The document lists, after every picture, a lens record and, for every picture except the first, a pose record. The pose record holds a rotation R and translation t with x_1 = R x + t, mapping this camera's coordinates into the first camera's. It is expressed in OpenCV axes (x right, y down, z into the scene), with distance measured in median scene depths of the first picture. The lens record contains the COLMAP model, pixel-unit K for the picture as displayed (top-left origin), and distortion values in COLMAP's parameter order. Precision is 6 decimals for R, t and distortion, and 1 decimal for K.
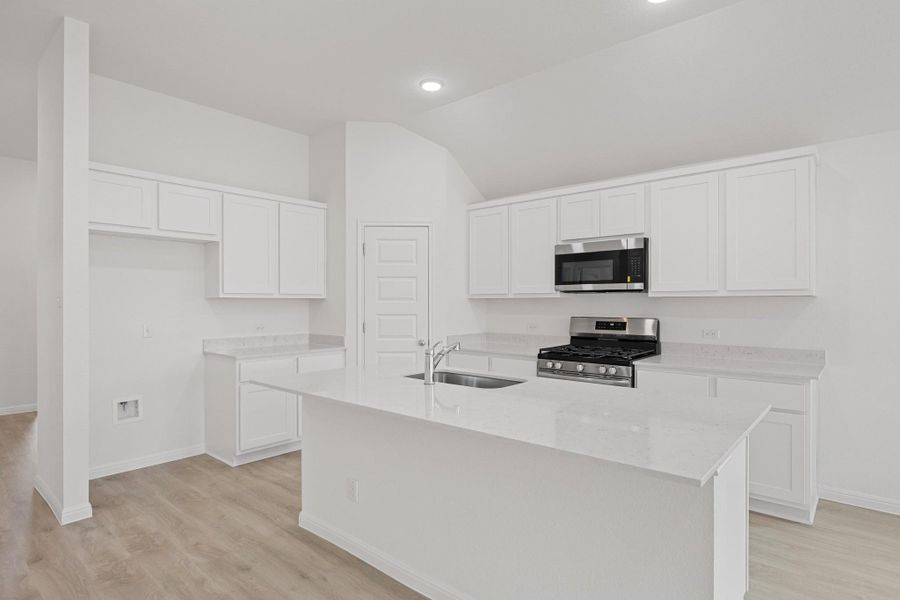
lens RADIAL K [[472.2, 0, 452.6], [0, 472.2, 302.4], [0, 0, 1]] dist [-0.004924, -0.002462]
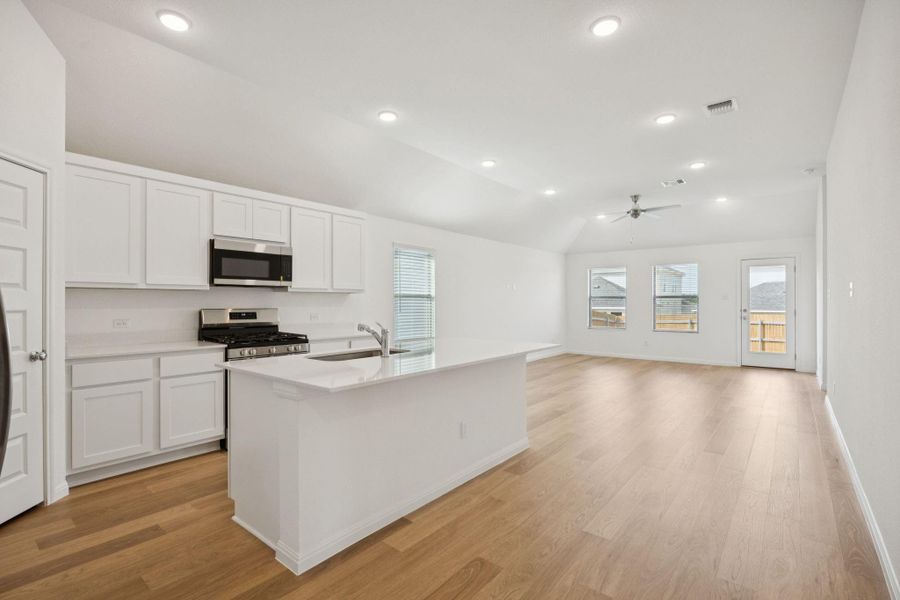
lens RADIAL K [[425.6, 0, 437.7], [0, 425.6, 301.5], [0, 0, 1]] dist [0.004175, -0.000810]
pose [[-0.019273, -0.000788, 0.999814, -0.708550], [-0.003749, 0.999993, 0.000716, 0.011780], [-0.999807, -0.003735, -0.019276, 0.529341]]
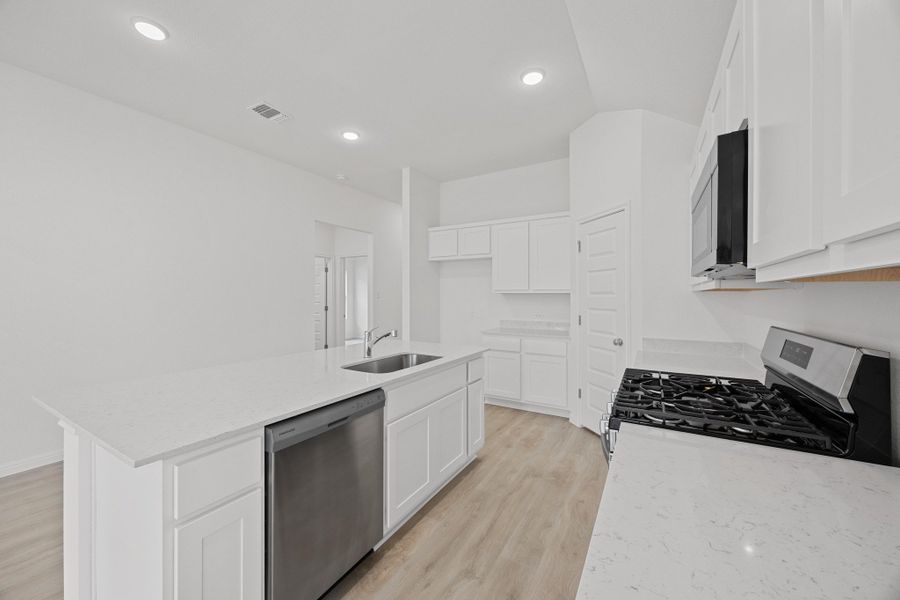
lens RADIAL K [[341.3, 0, 454.2], [0, 341.3, 295.6], [0, 0, 1]] dist [-0.002983, 0.000067]
pose [[0.194036, -0.001897, -0.980993, 0.561579], [-0.000946, 0.999997, -0.002120, 0.000101], [0.980994, 0.001339, 0.194033, 0.630274]]
